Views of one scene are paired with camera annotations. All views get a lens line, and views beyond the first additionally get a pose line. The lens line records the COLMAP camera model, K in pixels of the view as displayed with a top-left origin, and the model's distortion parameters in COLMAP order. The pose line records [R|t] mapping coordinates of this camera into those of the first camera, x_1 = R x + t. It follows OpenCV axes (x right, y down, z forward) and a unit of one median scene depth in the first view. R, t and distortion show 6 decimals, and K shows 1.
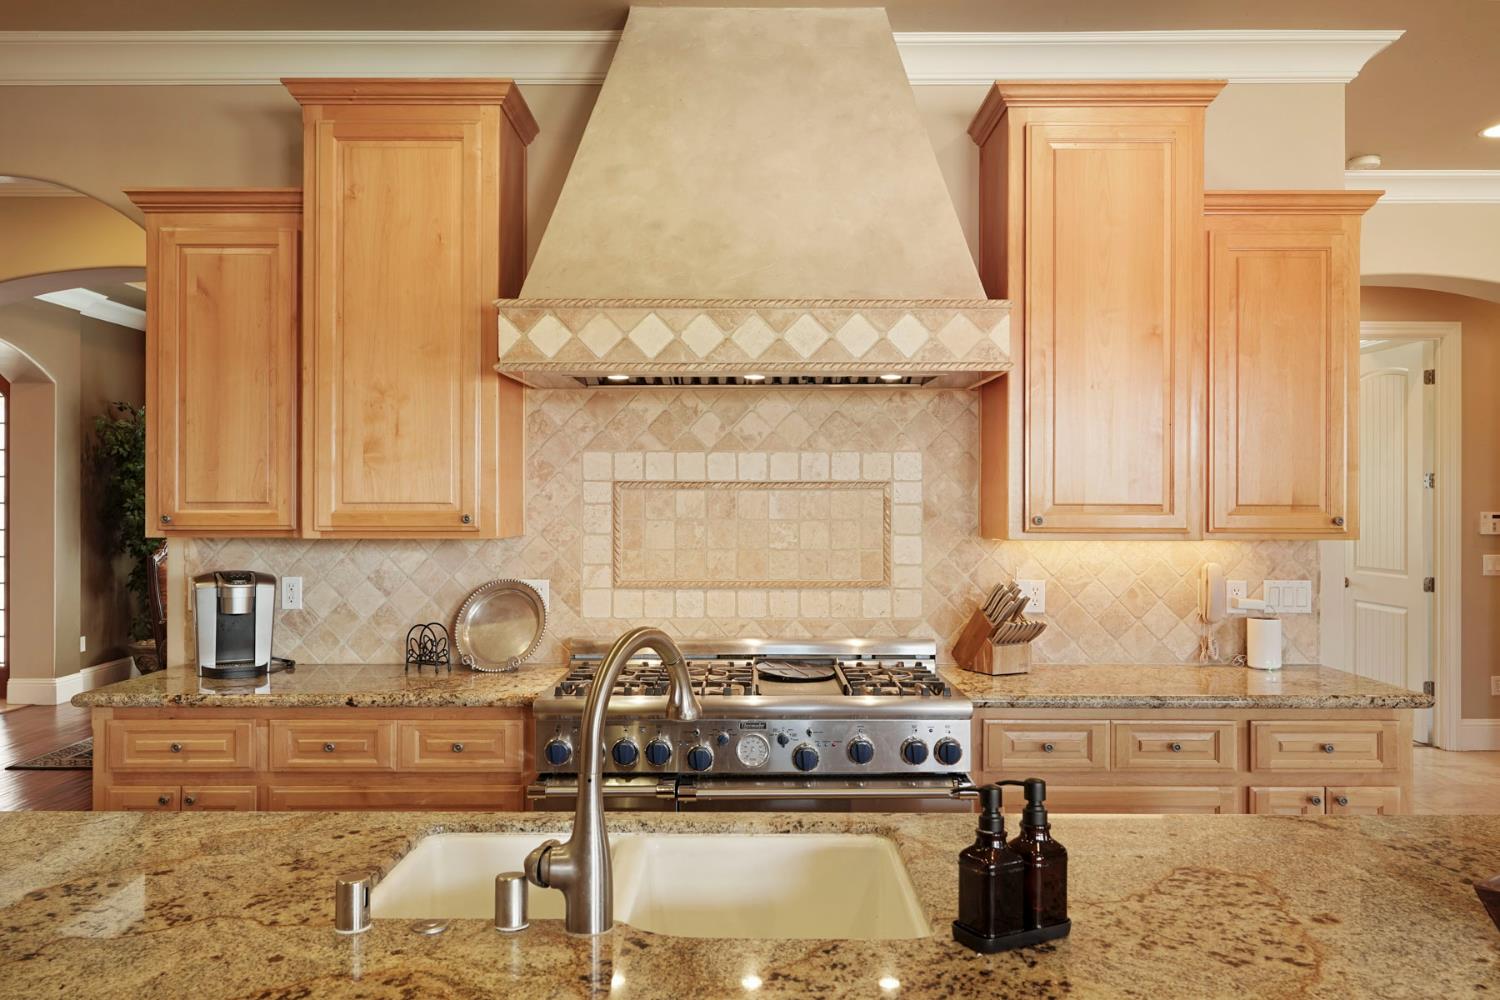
lens RADIAL K [[1175.6, 0, 751.8], [0, 1175.6, 498.1], [0, 0, 1]] dist [0.006004, -0.001726]
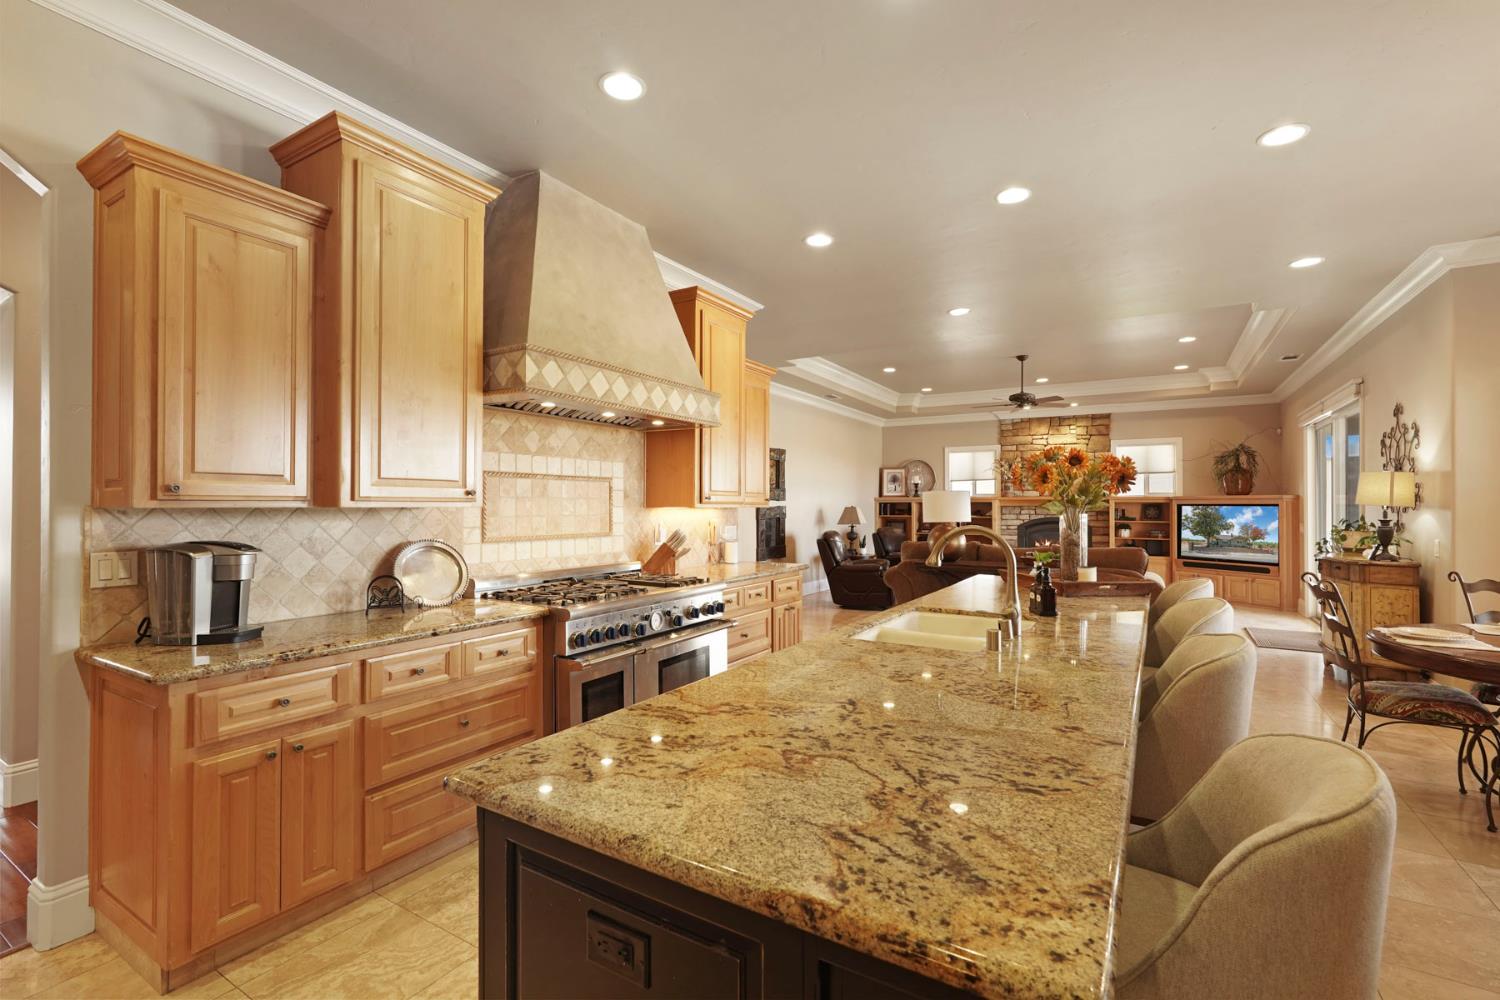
lens RADIAL K [[670.5, 0, 745.5], [0, 670.5, 502.1], [0, 0, 1]] dist [-0.000348, 0.000072]
pose [[0.523055, 0.004986, 0.852285, -0.665002], [-0.003112, 0.999987, -0.003940, 0.027325], [-0.852293, -0.000591, 0.523064, 0.274750]]
